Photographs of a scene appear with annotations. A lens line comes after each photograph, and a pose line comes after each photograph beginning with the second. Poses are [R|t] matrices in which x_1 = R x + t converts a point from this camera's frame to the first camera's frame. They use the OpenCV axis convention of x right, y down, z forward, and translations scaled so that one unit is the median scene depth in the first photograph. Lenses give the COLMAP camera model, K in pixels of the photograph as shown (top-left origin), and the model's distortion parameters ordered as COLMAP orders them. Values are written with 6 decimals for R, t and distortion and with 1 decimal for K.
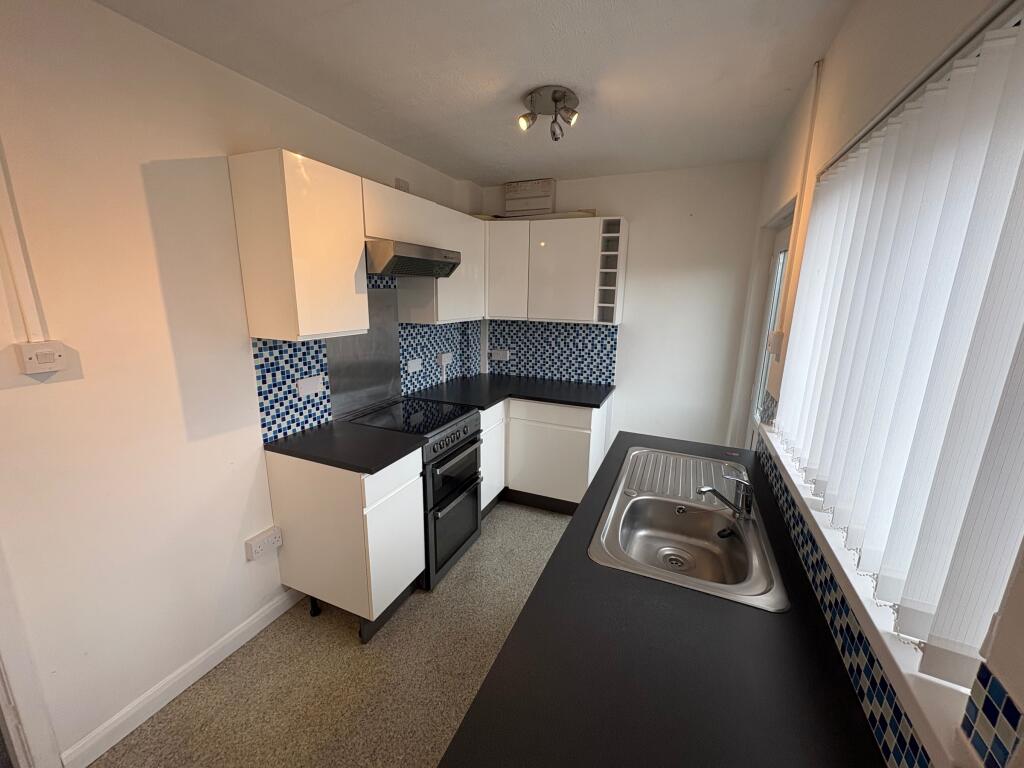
lens RADIAL K [[406.1, 0, 511.8], [0, 406.1, 383.8], [0, 0, 1]] dist [-0.000297, -0.000055]
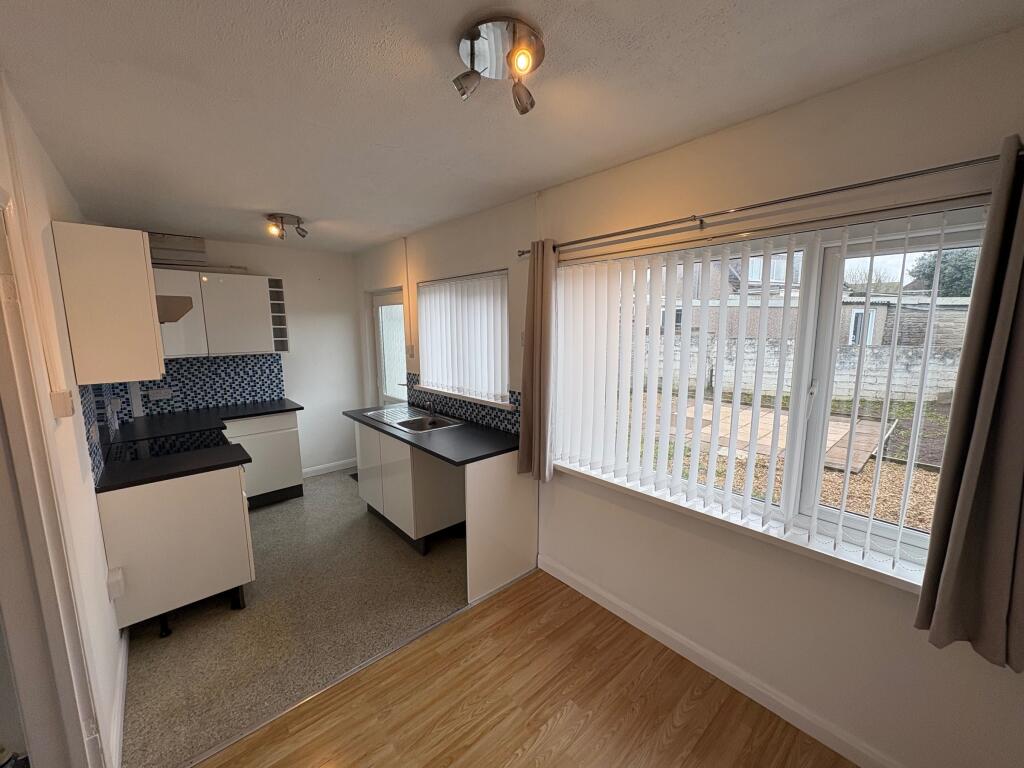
lens RADIAL K [[406.1, 0, 509.9], [0, 406.1, 383.5], [0, 0, 1]] dist [-0.000297, -0.000055]
pose [[0.424969, -0.154937, 0.891850, -0.602888], [0.214433, 0.974431, 0.067105, 0.024088], [-0.879443, 0.162724, 0.447326, -0.240442]]
